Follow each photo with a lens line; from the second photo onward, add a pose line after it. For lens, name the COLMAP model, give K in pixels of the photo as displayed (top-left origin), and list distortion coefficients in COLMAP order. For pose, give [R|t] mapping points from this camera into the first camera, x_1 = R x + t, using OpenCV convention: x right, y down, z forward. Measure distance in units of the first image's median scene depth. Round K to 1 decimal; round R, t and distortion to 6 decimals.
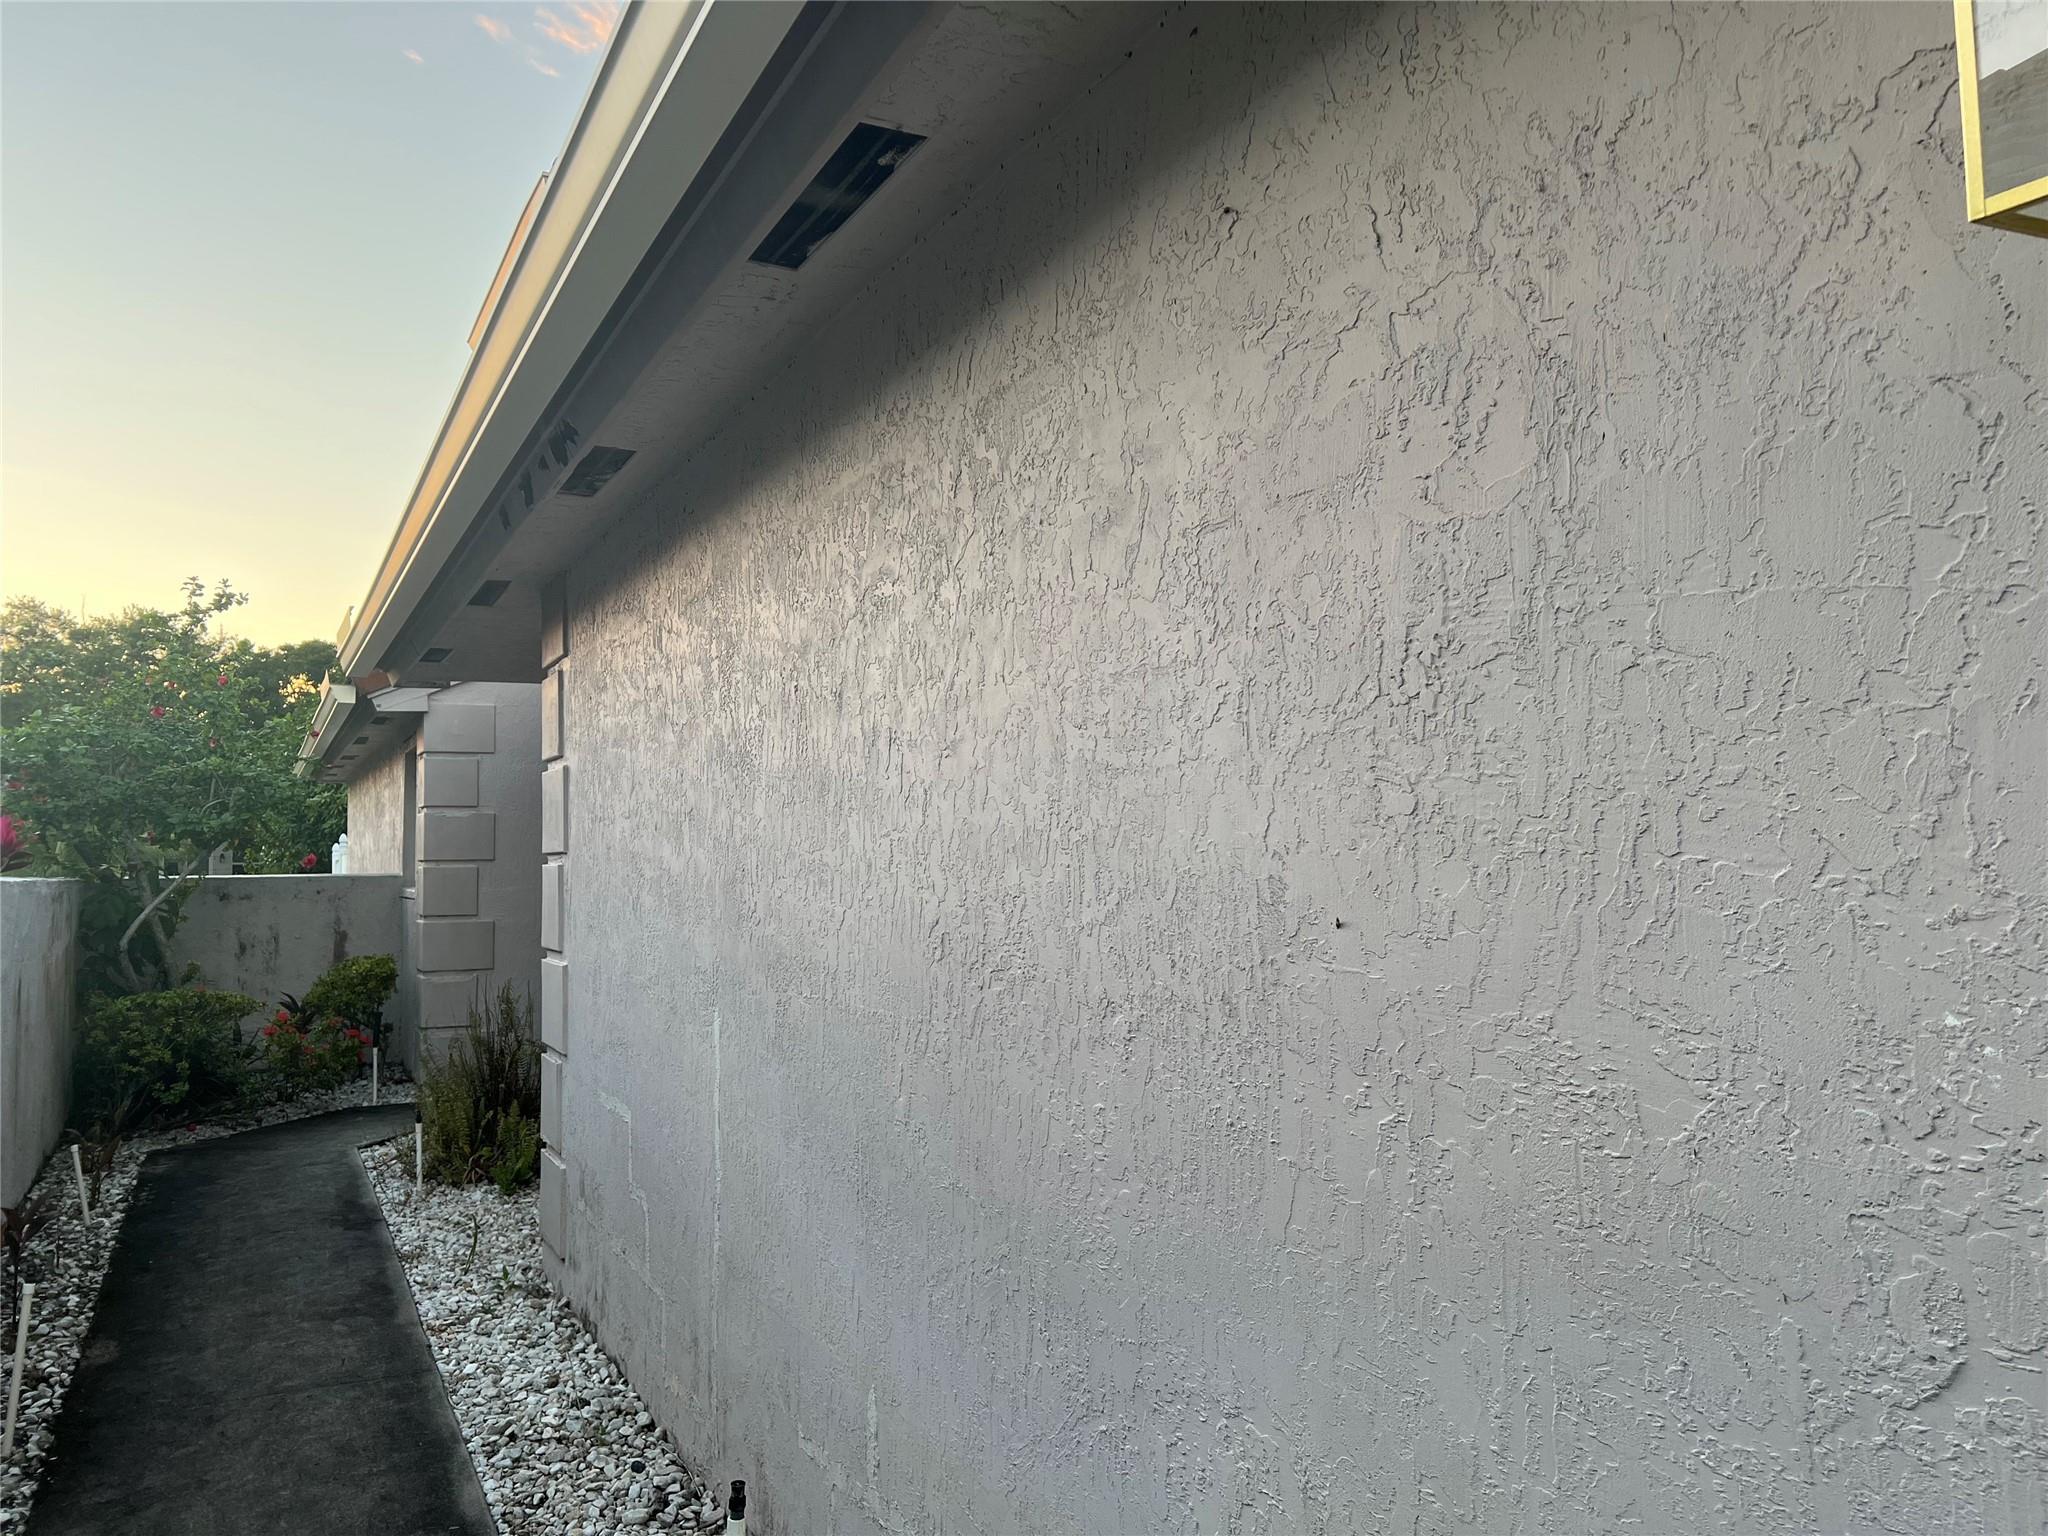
lens RADIAL K [[1536.3, 0, 1014.8], [0, 1536.3, 778.1], [0, 0, 1]] dist [0.032319, -0.005274]
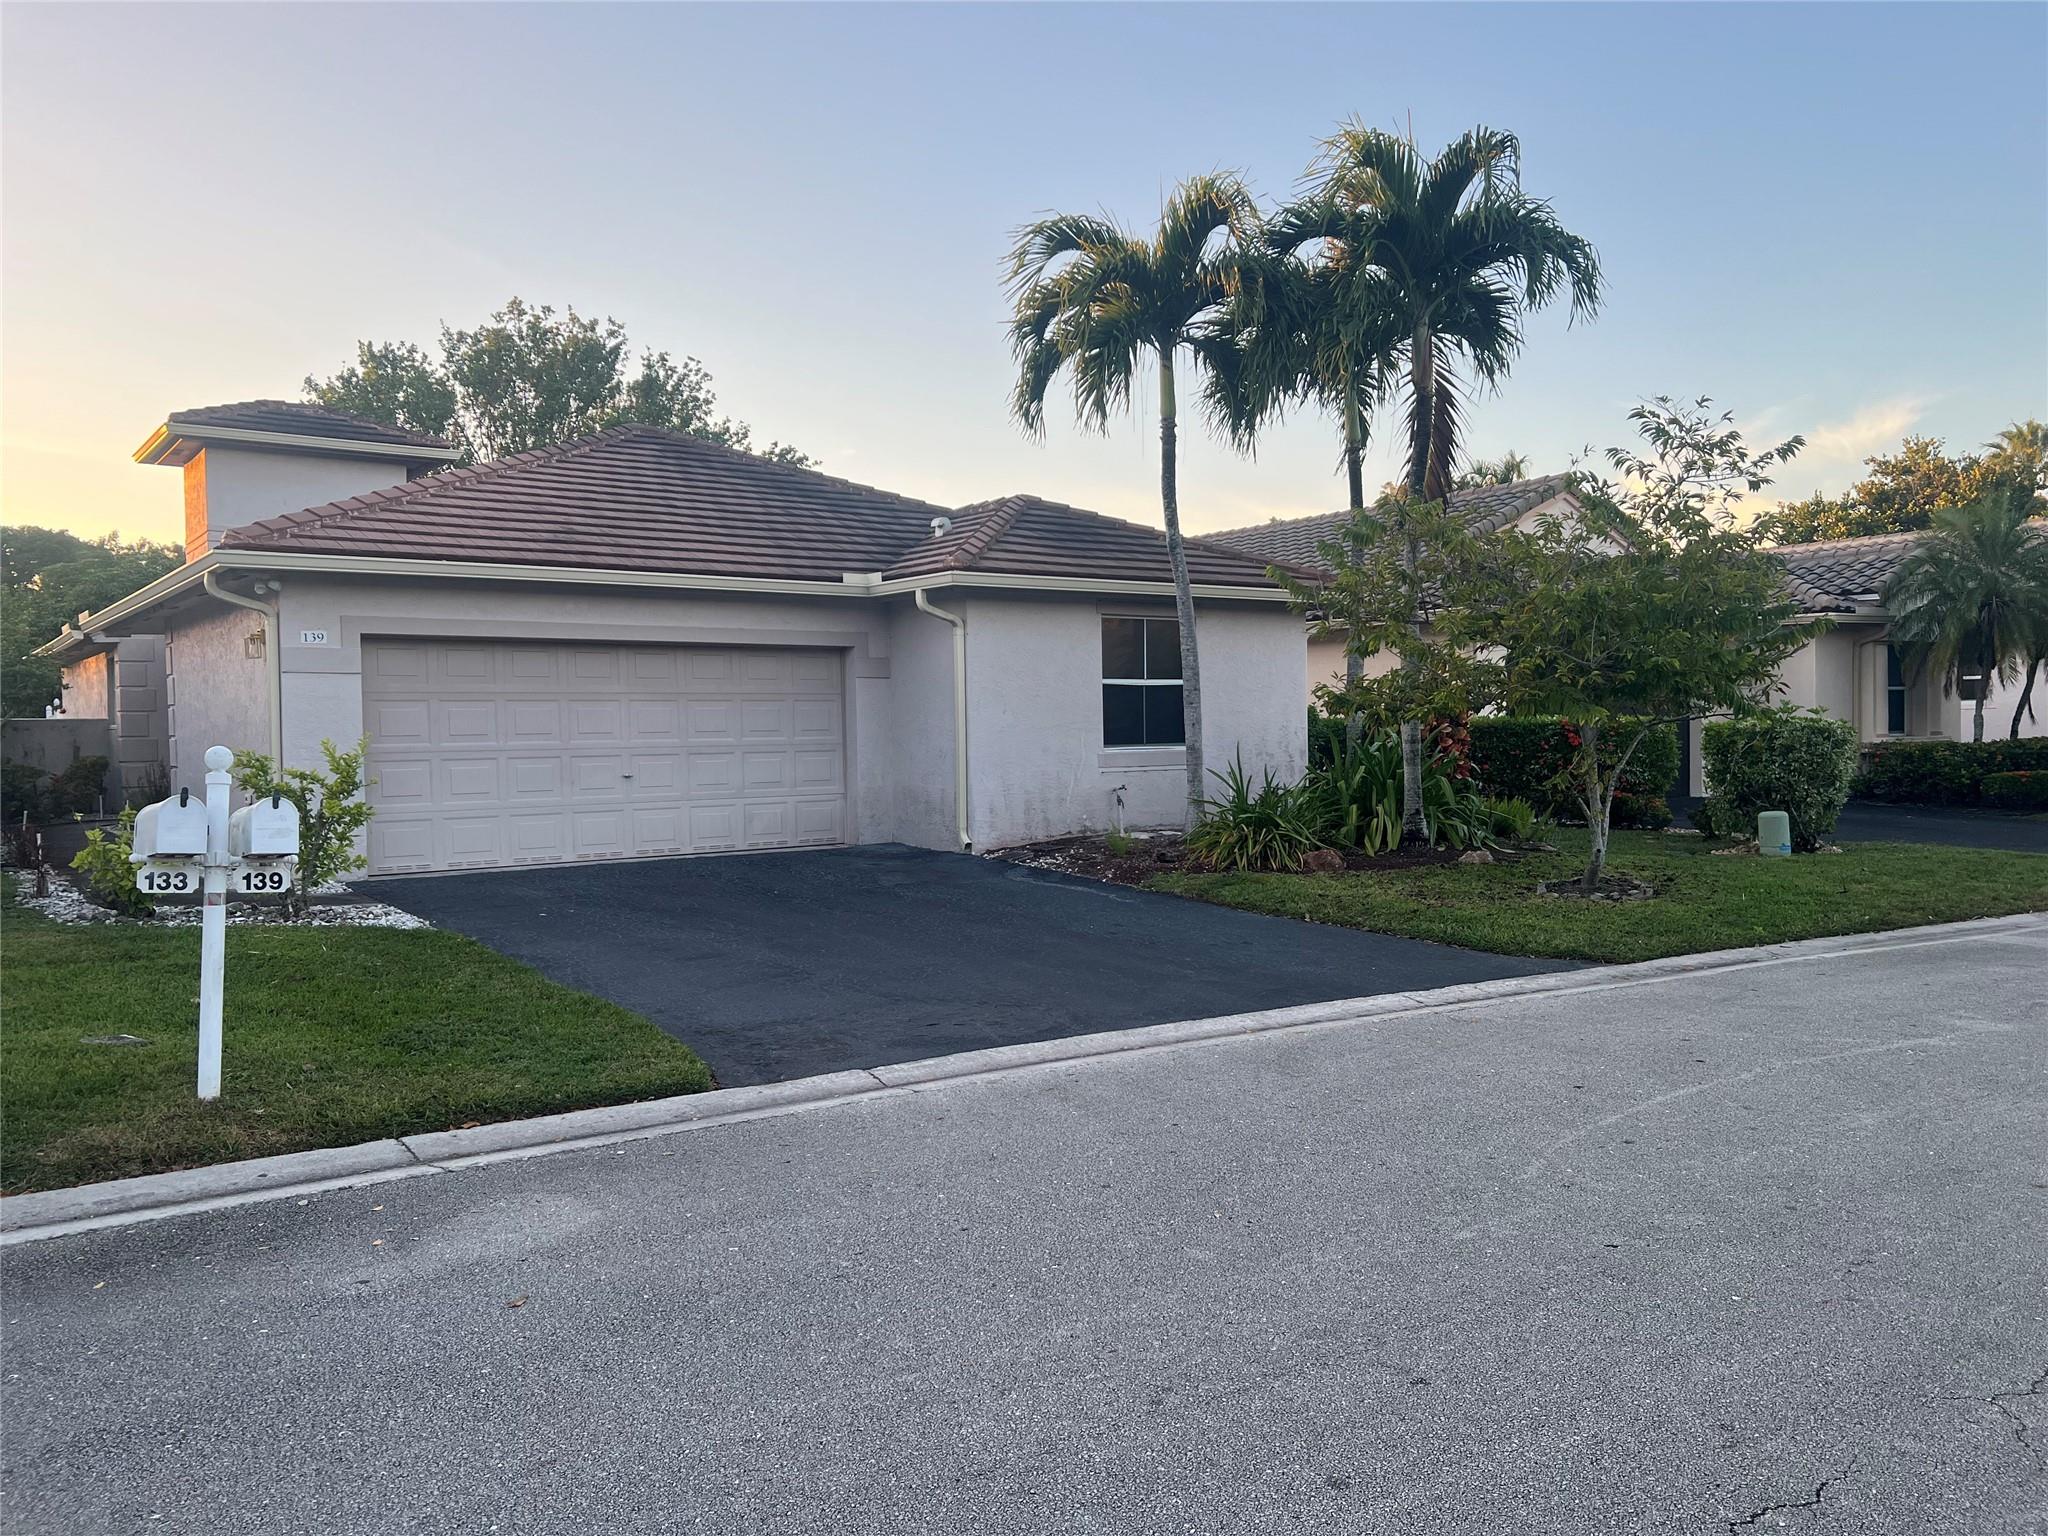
lens RADIAL K [[1536.3, 0, 1036.0], [0, 1536.3, 777.3], [0, 0, 1]] dist [0.032319, -0.005274]
pose [[0.984322, -0.008460, 0.176178, 0.496418], [-0.006773, 0.996299, 0.085687, -0.049000], [-0.176251, -0.085537, 0.980622, -1.368301]]
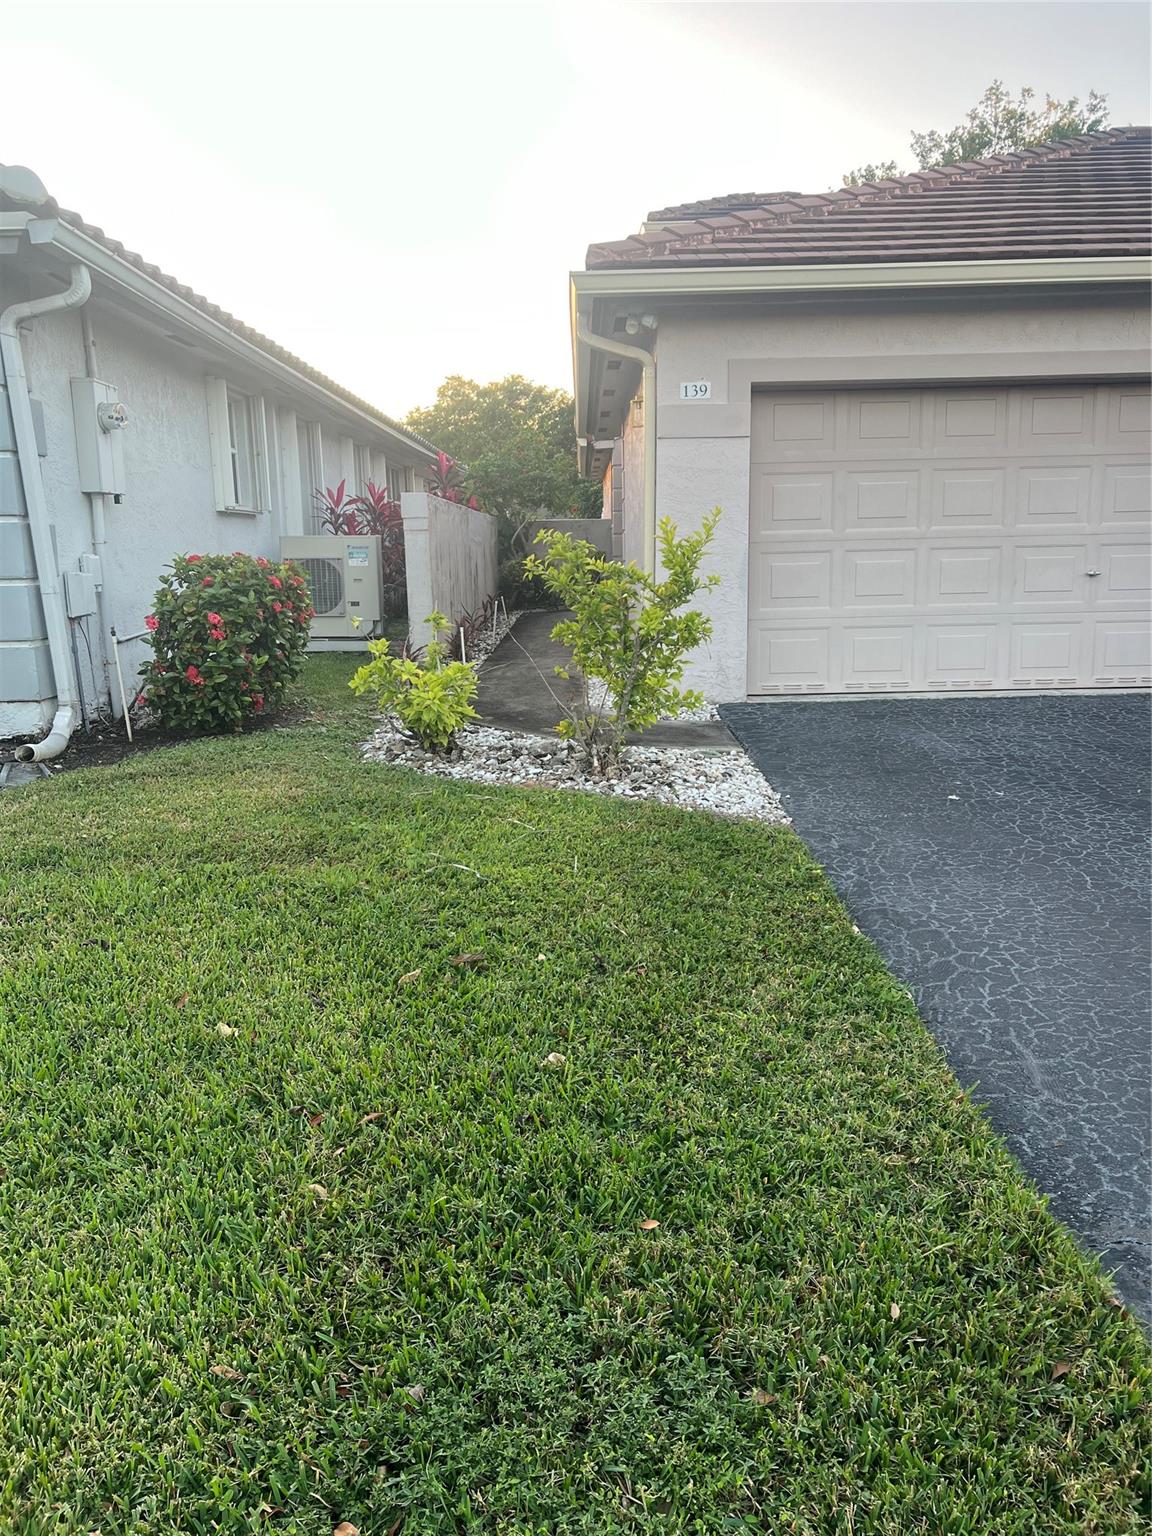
lens RADIAL K [[1152.2, 0, 574.3], [0, 1152.2, 782.1], [0, 0, 1]] dist [0.032319, -0.005274]
pose [[0.892833, 0.083651, -0.442550, 0.416851], [0.035102, 0.966687, 0.253541, 0.002786], [0.449017, -0.241904, 0.860155, -0.728265]]
